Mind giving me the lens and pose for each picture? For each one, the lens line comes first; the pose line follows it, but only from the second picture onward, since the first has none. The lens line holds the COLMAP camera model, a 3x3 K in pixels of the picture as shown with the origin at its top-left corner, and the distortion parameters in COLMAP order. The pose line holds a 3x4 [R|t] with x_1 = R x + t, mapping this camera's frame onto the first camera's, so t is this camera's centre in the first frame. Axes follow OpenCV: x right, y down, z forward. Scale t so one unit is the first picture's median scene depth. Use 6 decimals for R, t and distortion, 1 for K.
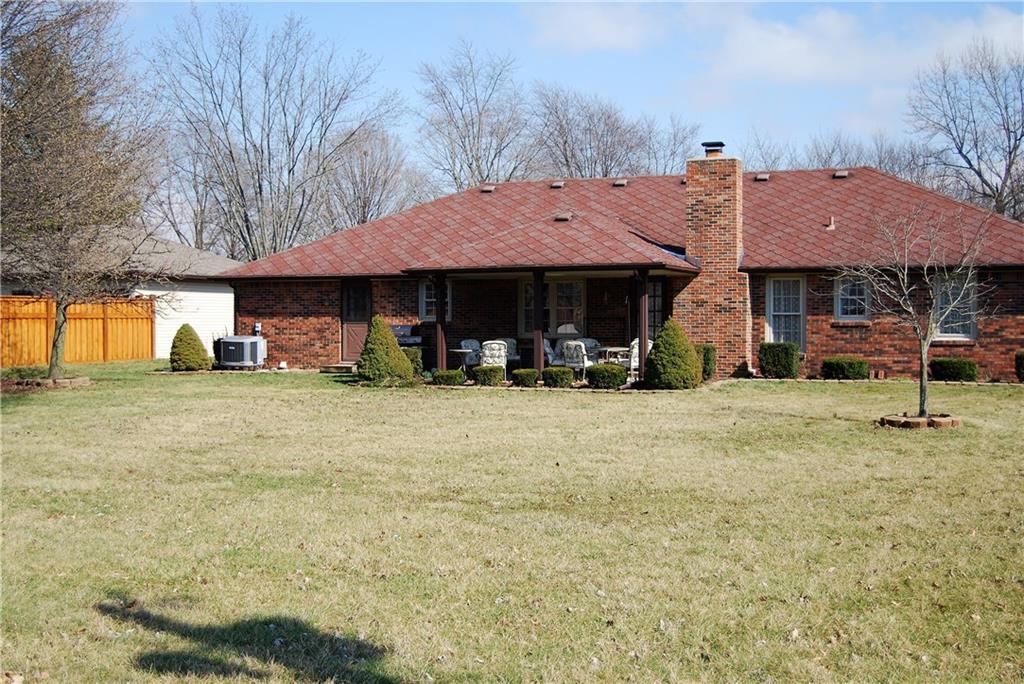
lens RADIAL K [[1236.8, 0, 512.9], [0, 1236.8, 339.8], [0, 0, 1]] dist [0.018049, 0.000000]
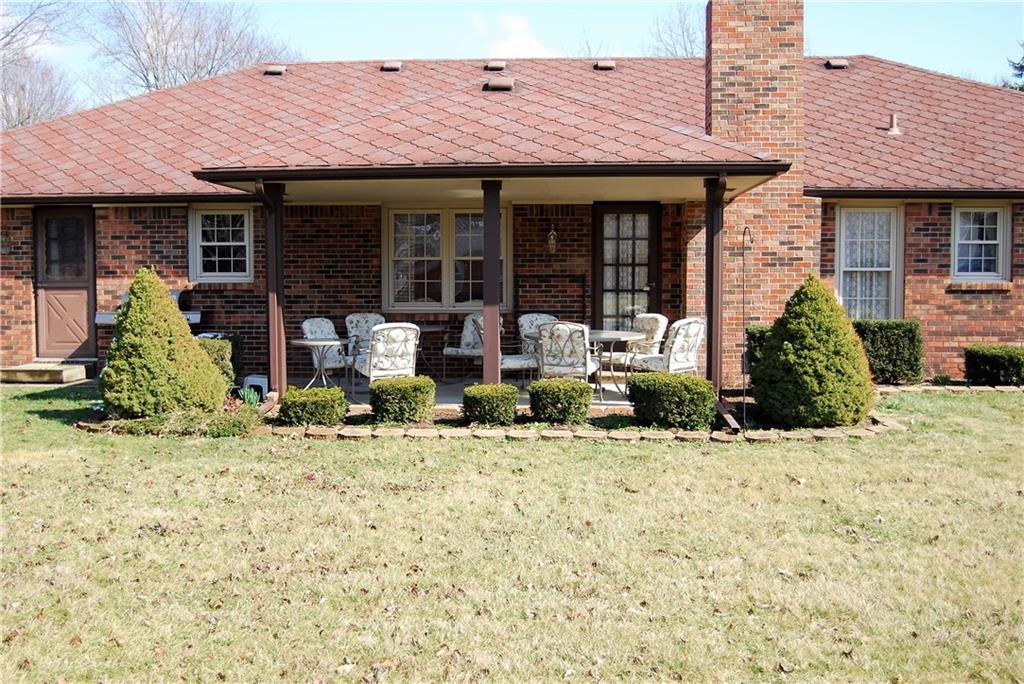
lens RADIAL K [[1091.5, 0, 509.4], [0, 1091.5, 343.2], [0, 0, 1]] dist [-0.059057, 0.000000]
pose [[0.950436, -0.018002, 0.310397, -0.102101], [0.005688, 0.999162, 0.040532, -0.007954], [-0.310867, -0.036758, 0.949742, 0.565005]]
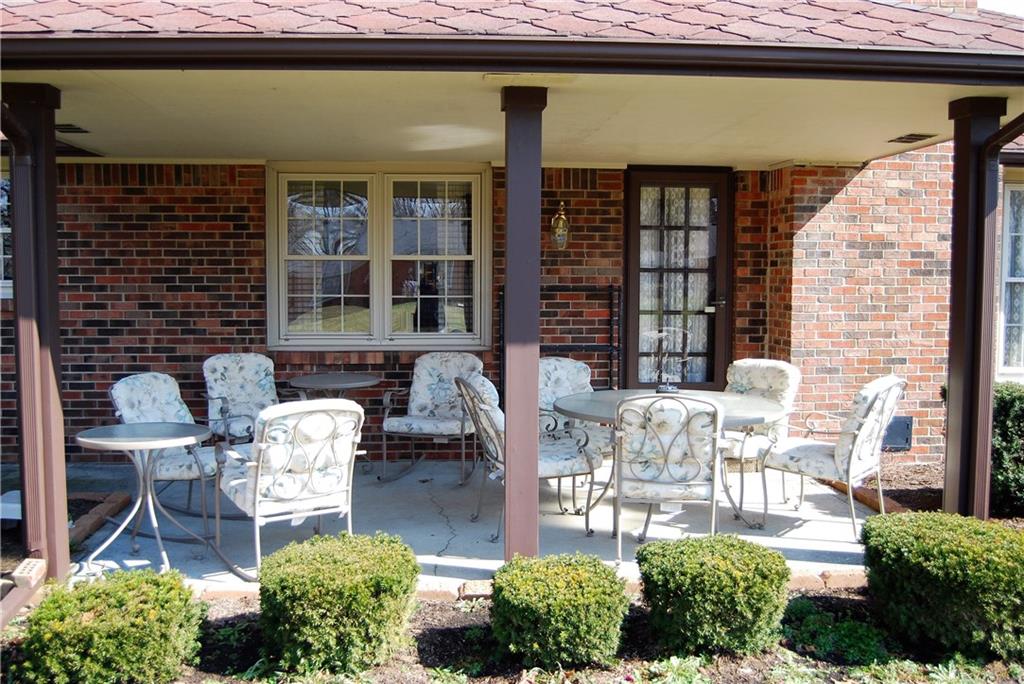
lens RADIAL K [[1018.3, 0, 513.0], [0, 1018.3, 344.8], [0, 0, 1]] dist [-0.070307, 0.000000]
pose [[0.897695, -0.024582, 0.439931, -0.059960], [0.003526, 0.998811, 0.048615, -0.016913], [-0.440603, -0.042090, 0.896715, 0.800508]]
